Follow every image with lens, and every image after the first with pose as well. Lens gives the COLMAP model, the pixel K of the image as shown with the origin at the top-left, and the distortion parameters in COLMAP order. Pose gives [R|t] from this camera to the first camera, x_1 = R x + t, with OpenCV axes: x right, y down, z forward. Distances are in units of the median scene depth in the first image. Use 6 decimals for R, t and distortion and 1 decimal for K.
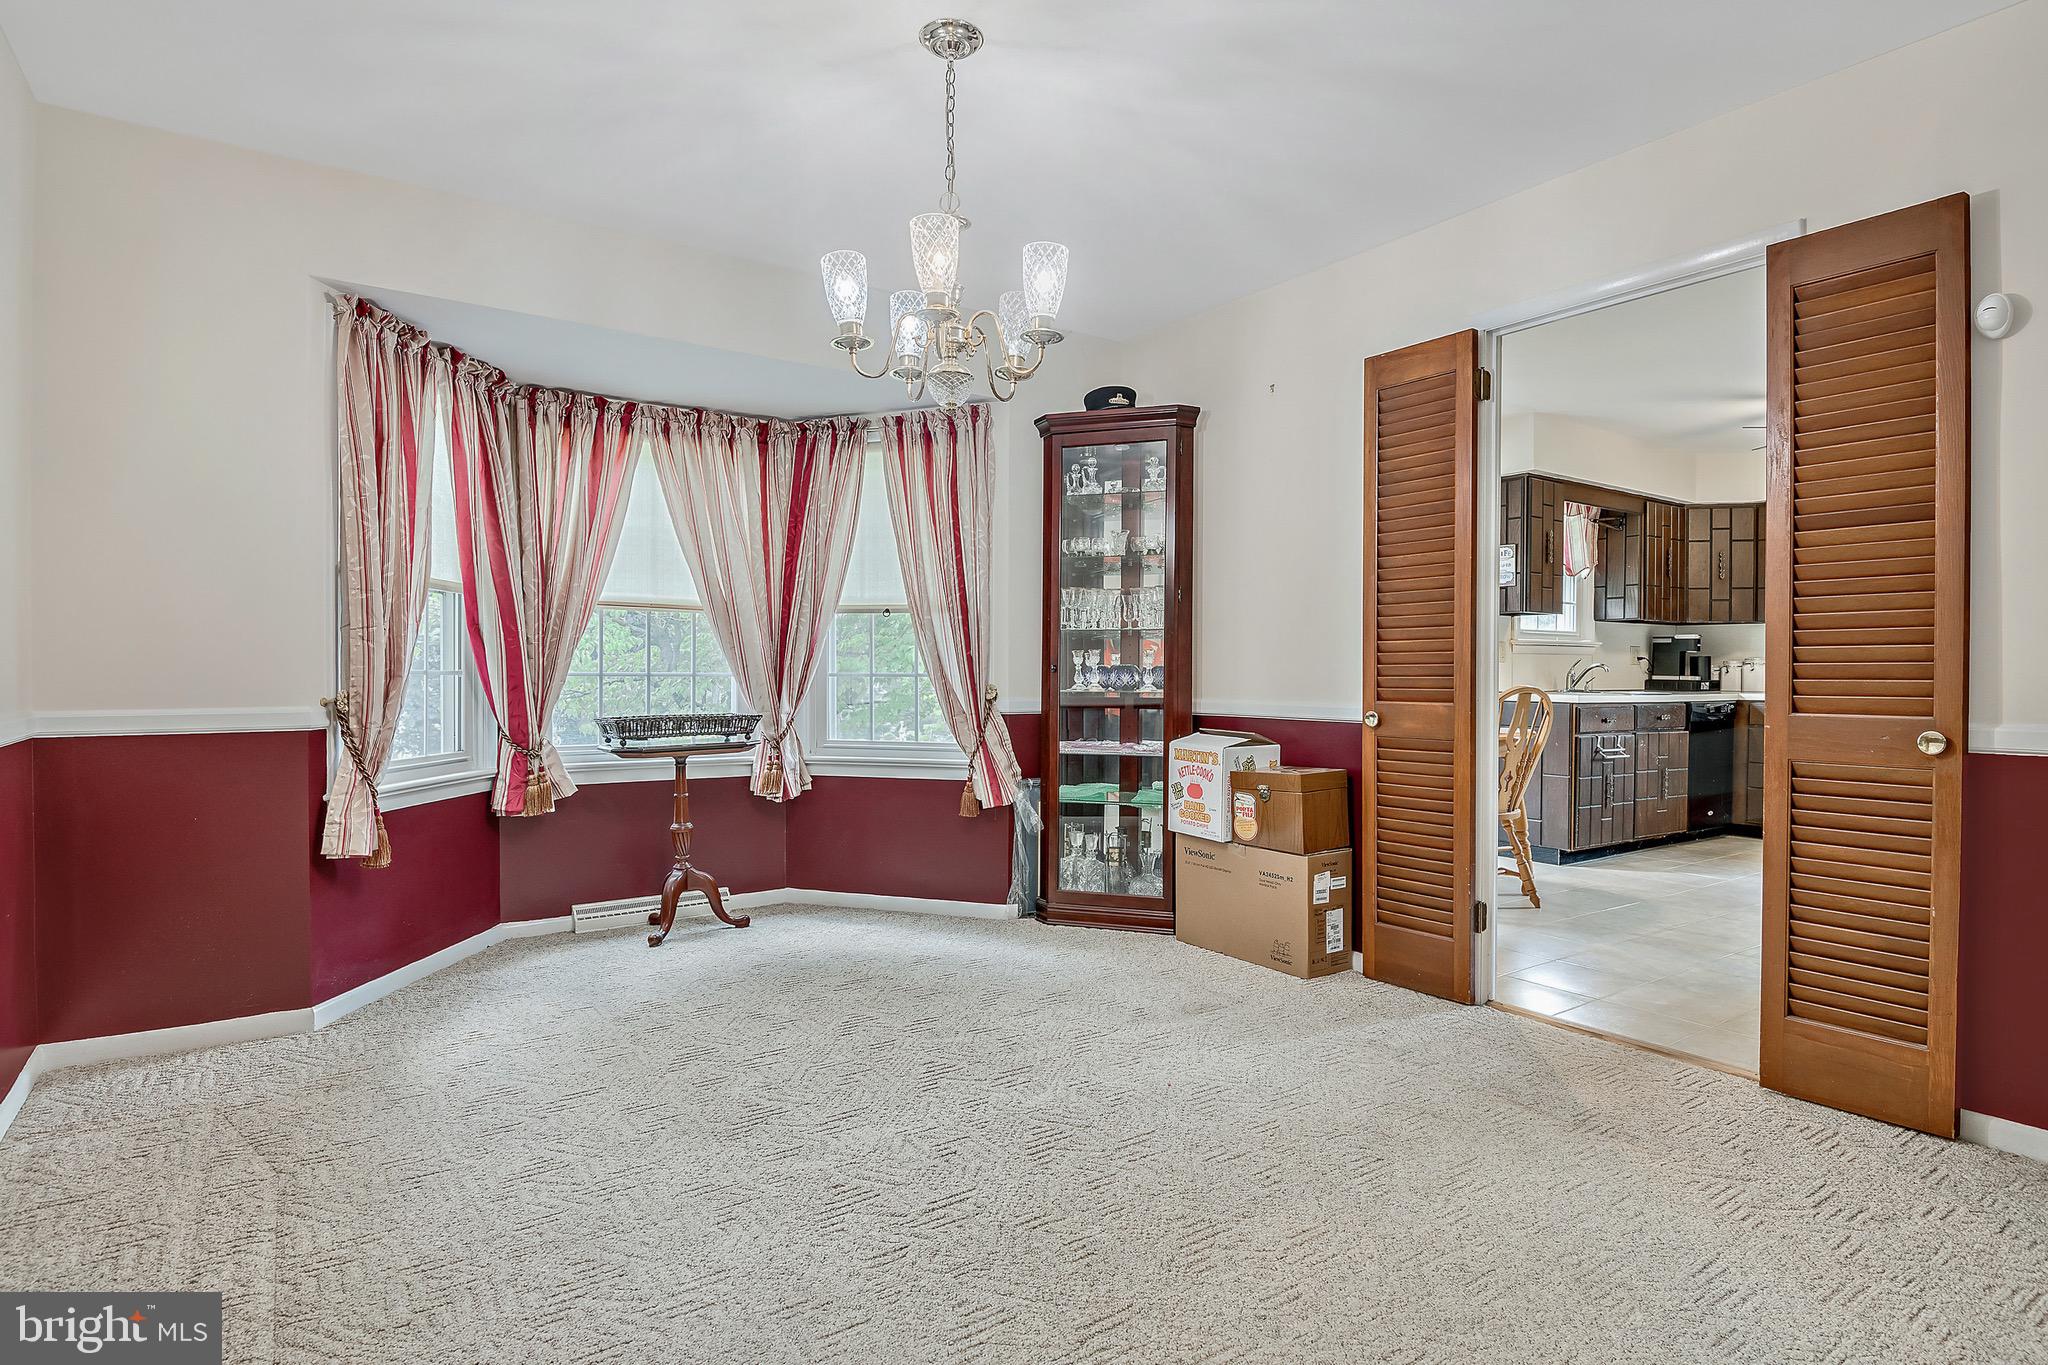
lens RADIAL K [[1108.2, 0, 1019.3], [0, 1108.2, 681.4], [0, 0, 1]] dist [-0.001147, -0.000237]
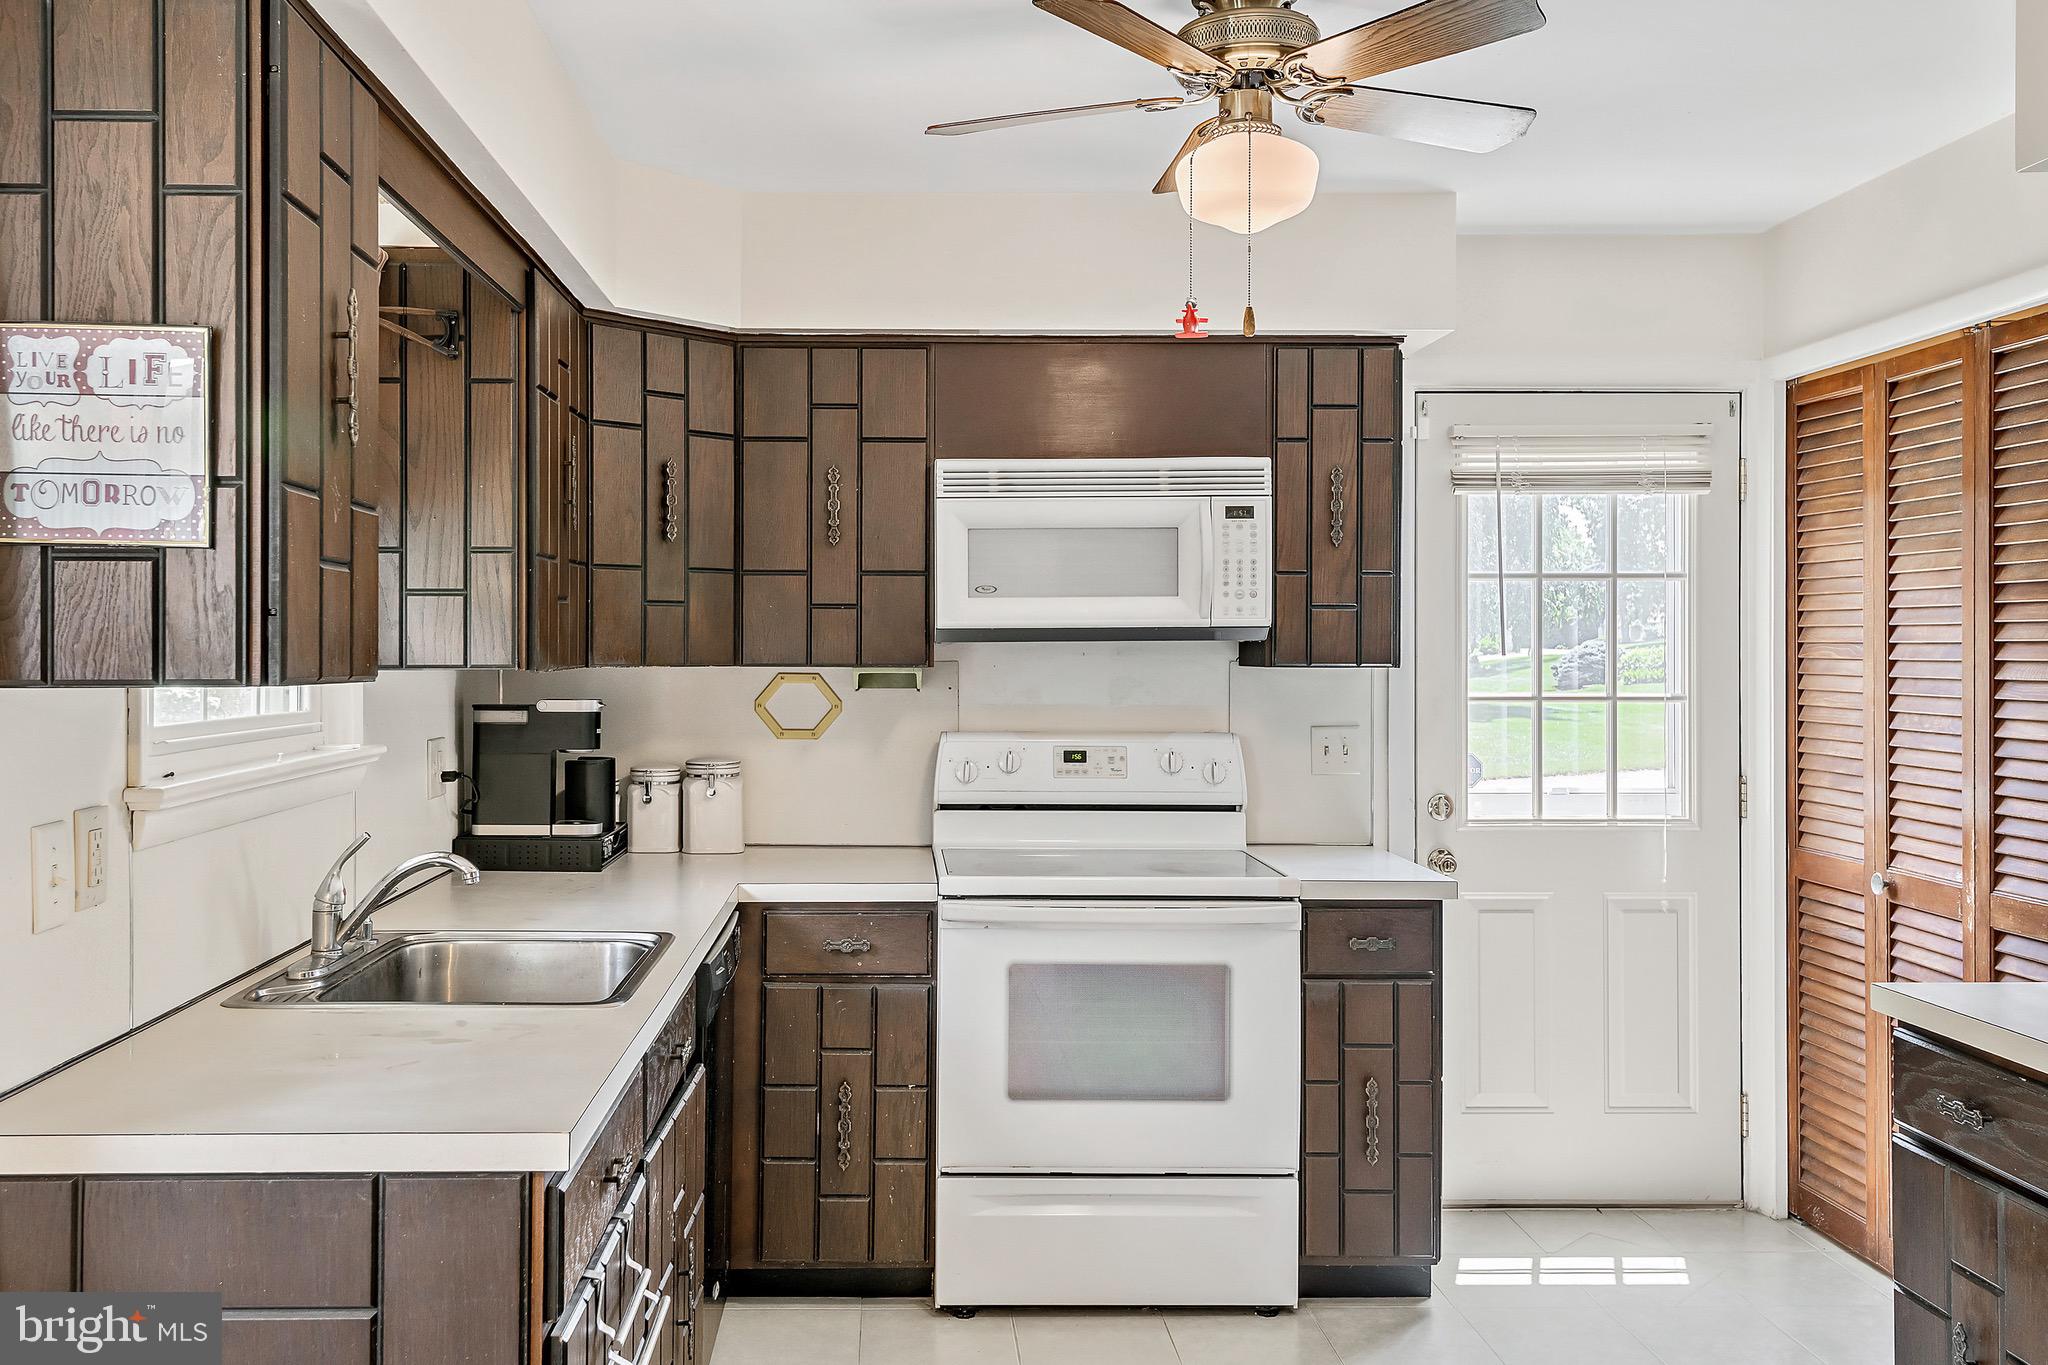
lens RADIAL K [[1803.9, 0, 1010.6], [0, 1803.9, 655.1], [0, 0, 1]] dist [0.047083, -0.017292]
pose [[0.544461, -0.007396, 0.838754, 0.225130], [0.009124, 0.999954, 0.002895, -0.058685], [-0.838737, 0.006077, 0.544503, 0.614059]]
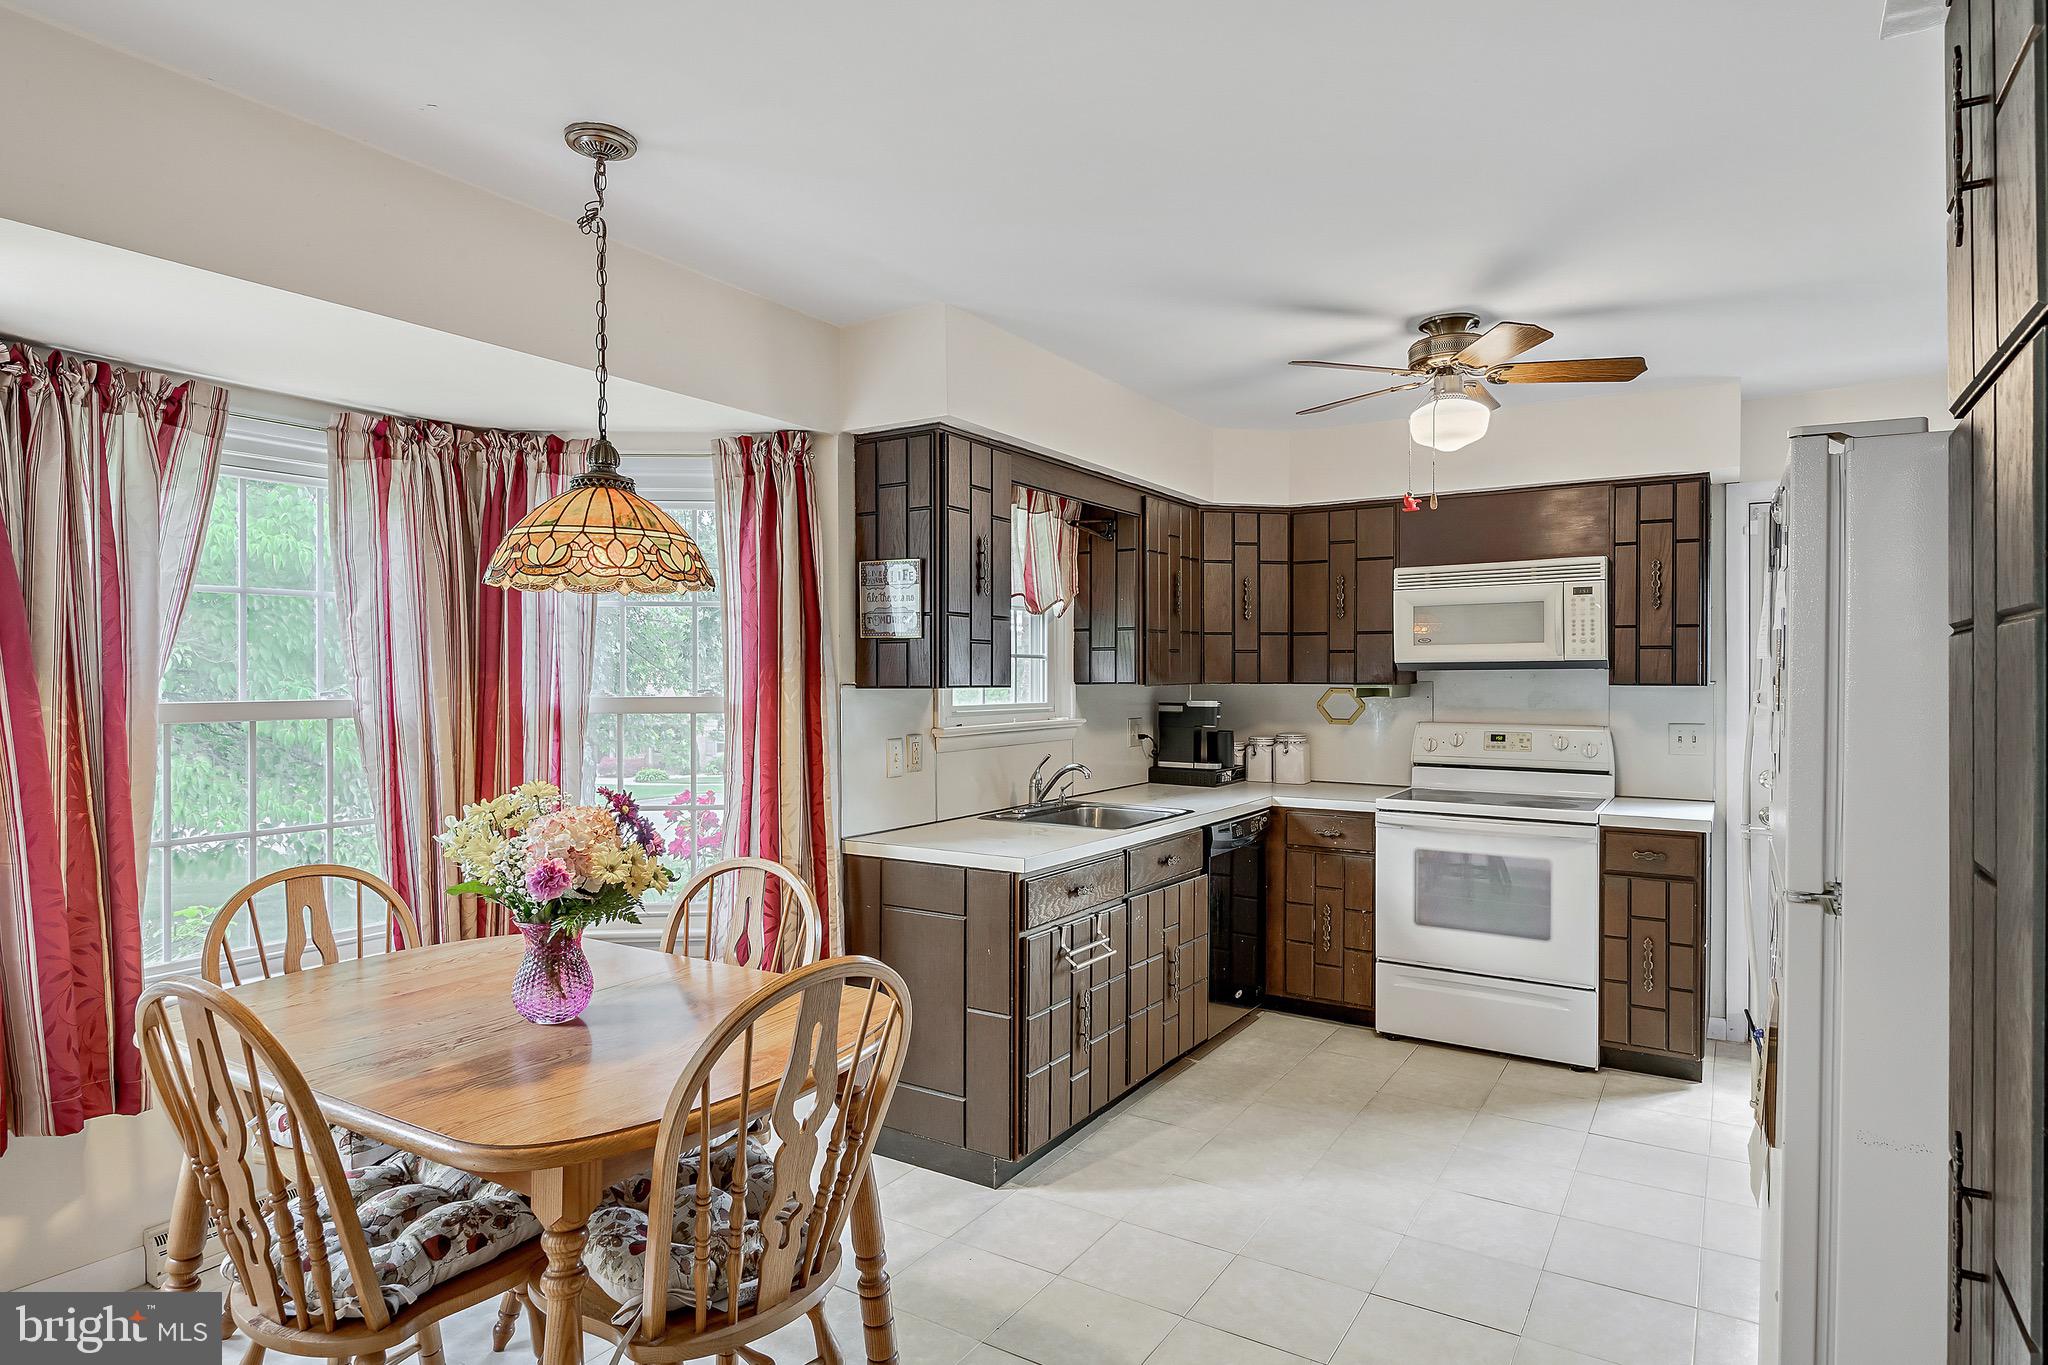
lens RADIAL K [[1190.8, 0, 1028.7], [0, 1190.8, 687.7], [0, 0, 1]] dist [-0.001269, -0.001441]
pose [[0.921036, -0.009795, 0.389353, 0.237463], [0.009144, 0.999952, 0.003525, -0.055907], [-0.389369, 0.000314, 0.921082, 0.397957]]
